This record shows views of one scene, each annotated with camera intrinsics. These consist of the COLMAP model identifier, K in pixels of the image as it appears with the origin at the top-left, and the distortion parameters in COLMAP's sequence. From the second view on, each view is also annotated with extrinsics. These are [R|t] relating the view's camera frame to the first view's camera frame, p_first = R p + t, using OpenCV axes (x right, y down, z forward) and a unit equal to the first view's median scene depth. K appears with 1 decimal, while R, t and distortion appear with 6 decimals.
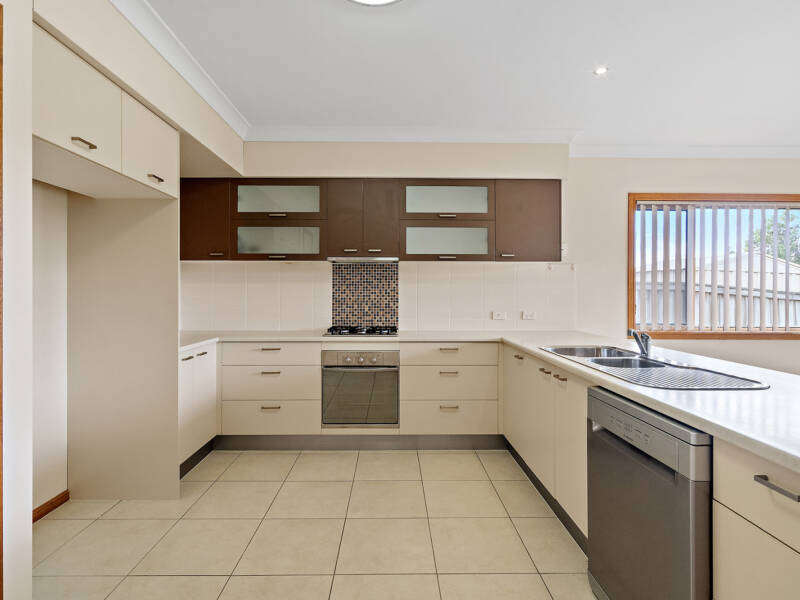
lens RADIAL K [[418.8, 0, 402.4], [0, 418.8, 294.8], [0, 0, 1]] dist [-0.016893, 0.000206]
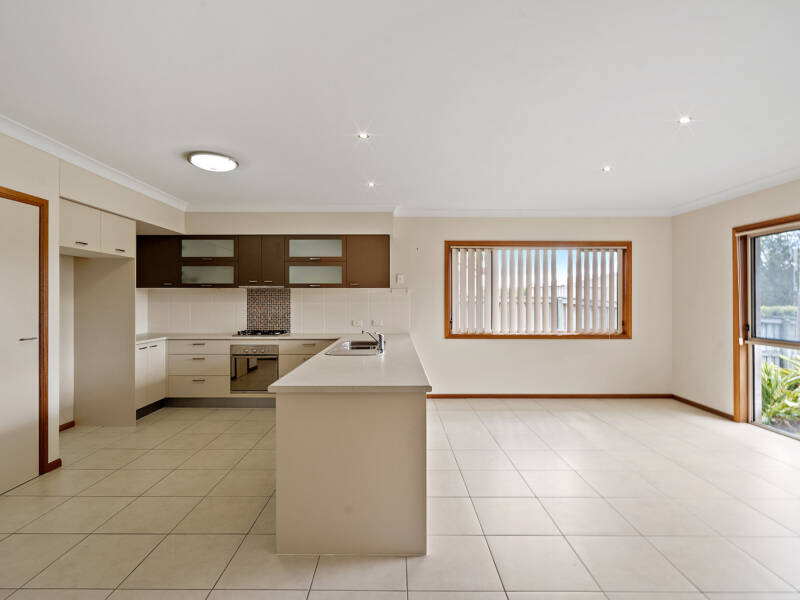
lens RADIAL K [[418.8, 0, 399.6], [0, 418.8, 298.9], [0, 0, 1]] dist [-0.016893, 0.000206]
pose [[0.999911, -0.001766, -0.013195, 0.442064], [0.001671, 0.999973, -0.007211, -0.028696], [0.013207, 0.007188, 0.999887, -0.549897]]
